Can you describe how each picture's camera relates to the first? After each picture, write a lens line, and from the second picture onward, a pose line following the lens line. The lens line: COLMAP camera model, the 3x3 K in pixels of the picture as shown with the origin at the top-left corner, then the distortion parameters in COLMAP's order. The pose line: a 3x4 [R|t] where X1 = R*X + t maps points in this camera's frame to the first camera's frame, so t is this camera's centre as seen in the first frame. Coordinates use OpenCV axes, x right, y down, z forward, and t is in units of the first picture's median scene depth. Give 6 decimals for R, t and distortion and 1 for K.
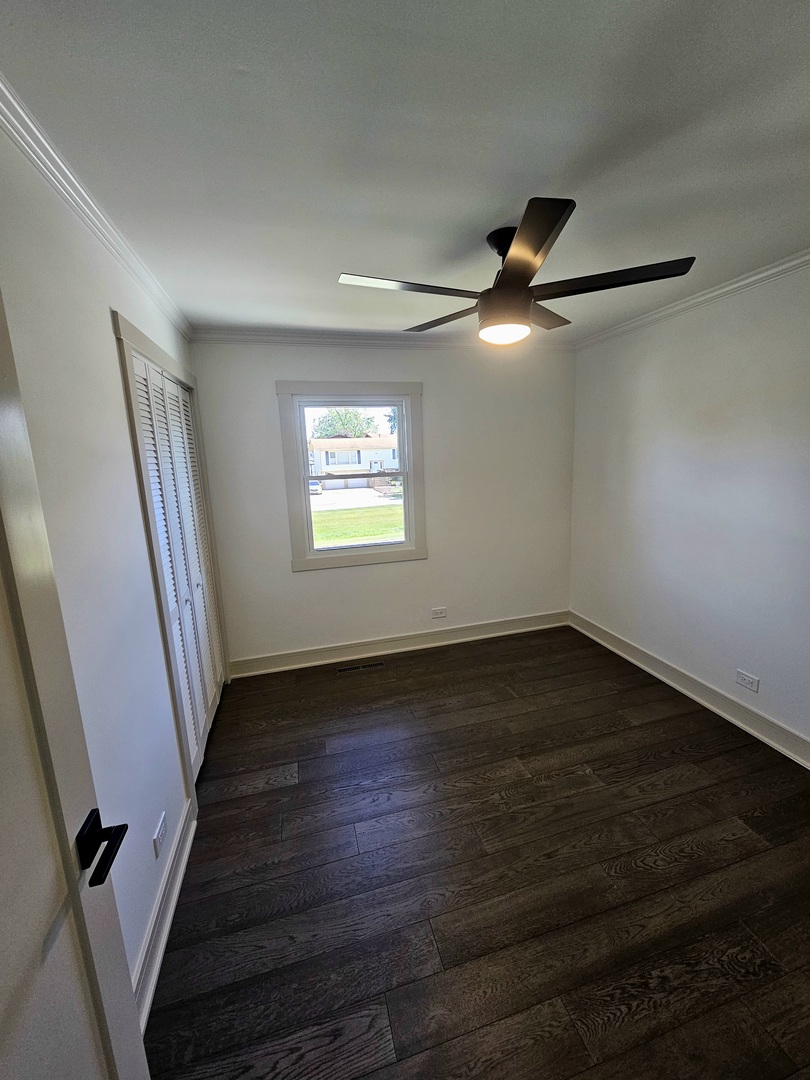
lens RADIAL K [[443.5, 0, 416.4], [0, 443.5, 533.2], [0, 0, 1]] dist [0.001838, -0.001898]
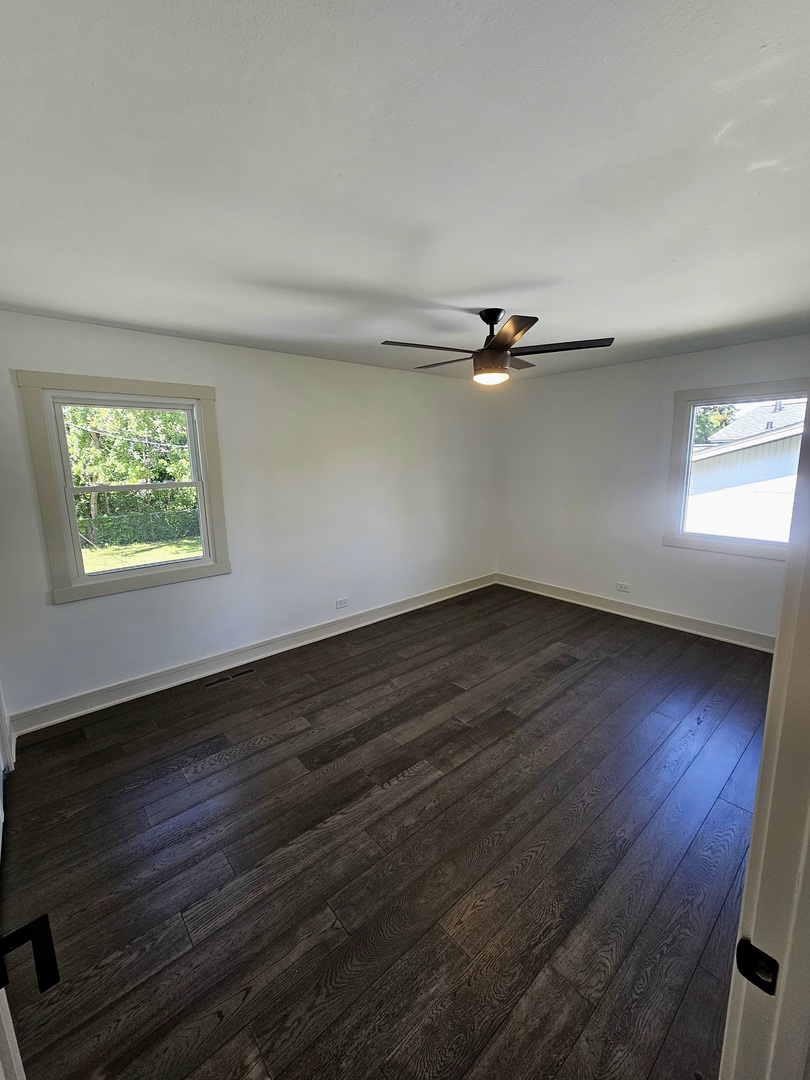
lens RADIAL K [[443.5, 0, 397.1], [0, 443.5, 541.4], [0, 0, 1]] dist [0.001838, -0.001898]
pose [[0.906547, -0.060093, 0.417805, -0.217681], [0.062191, 0.998027, 0.008606, 0.017862], [-0.417498, 0.018182, 0.908496, -0.061970]]
